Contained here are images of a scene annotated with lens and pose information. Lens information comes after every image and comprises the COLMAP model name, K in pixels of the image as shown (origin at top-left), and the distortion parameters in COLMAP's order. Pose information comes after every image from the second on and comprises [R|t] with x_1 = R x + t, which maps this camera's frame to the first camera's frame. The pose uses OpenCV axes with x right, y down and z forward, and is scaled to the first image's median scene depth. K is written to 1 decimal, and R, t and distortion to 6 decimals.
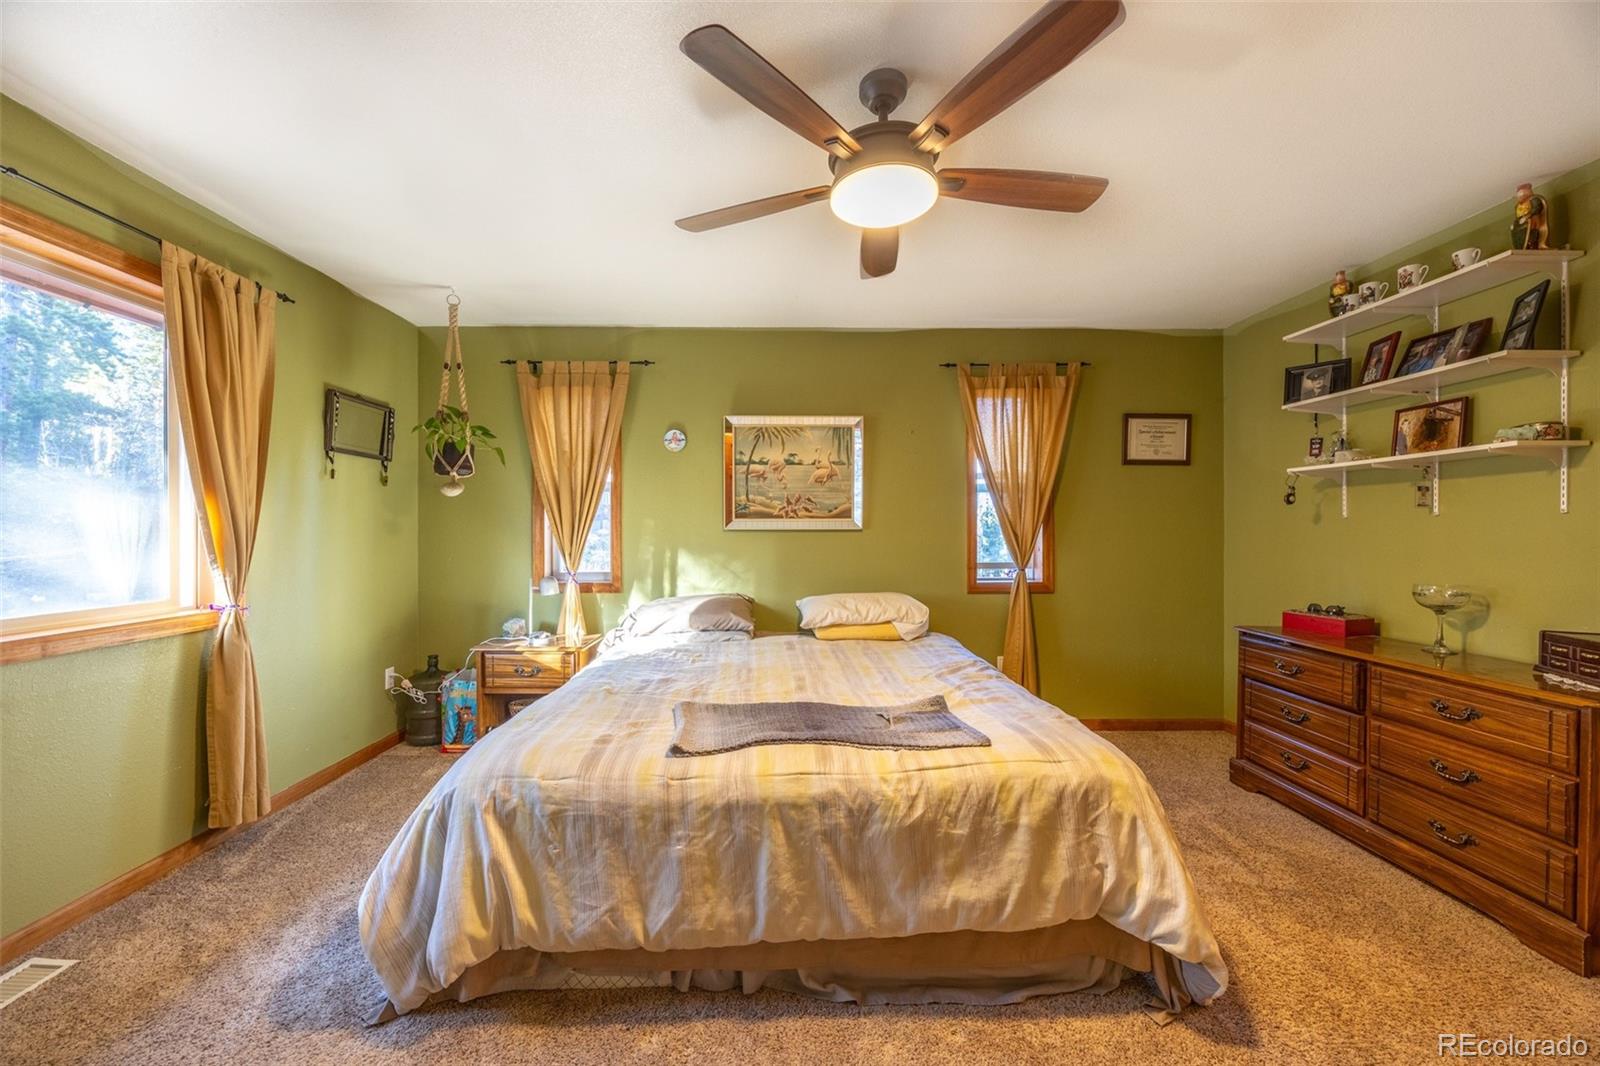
lens RADIAL K [[602.6, 0, 795.6], [0, 602.6, 531.3], [0, 0, 1]] dist [-0.007298, 0.000655]
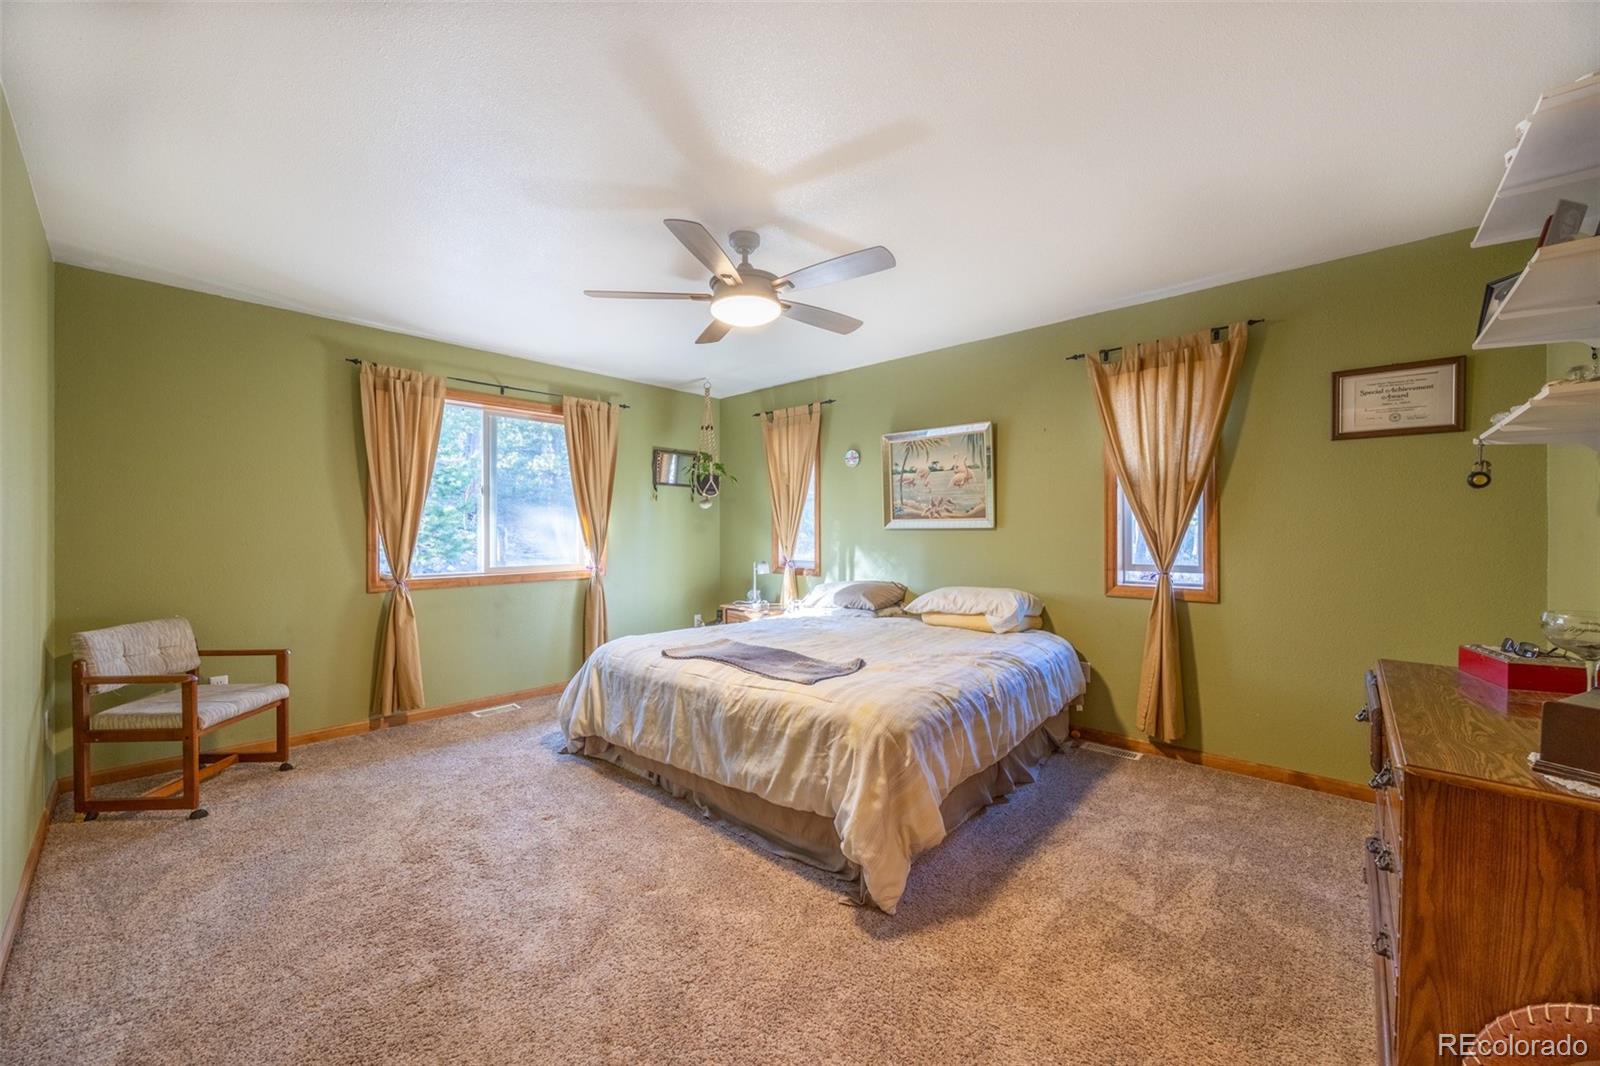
lens RADIAL K [[602.6, 0, 787.9], [0, 602.6, 534.3], [0, 0, 1]] dist [-0.007298, 0.000655]
pose [[0.727690, 0.002845, -0.685900, 0.641773], [0.000820, 0.999987, 0.005018, 0.002481], [0.685905, -0.004214, 0.727679, -0.017888]]
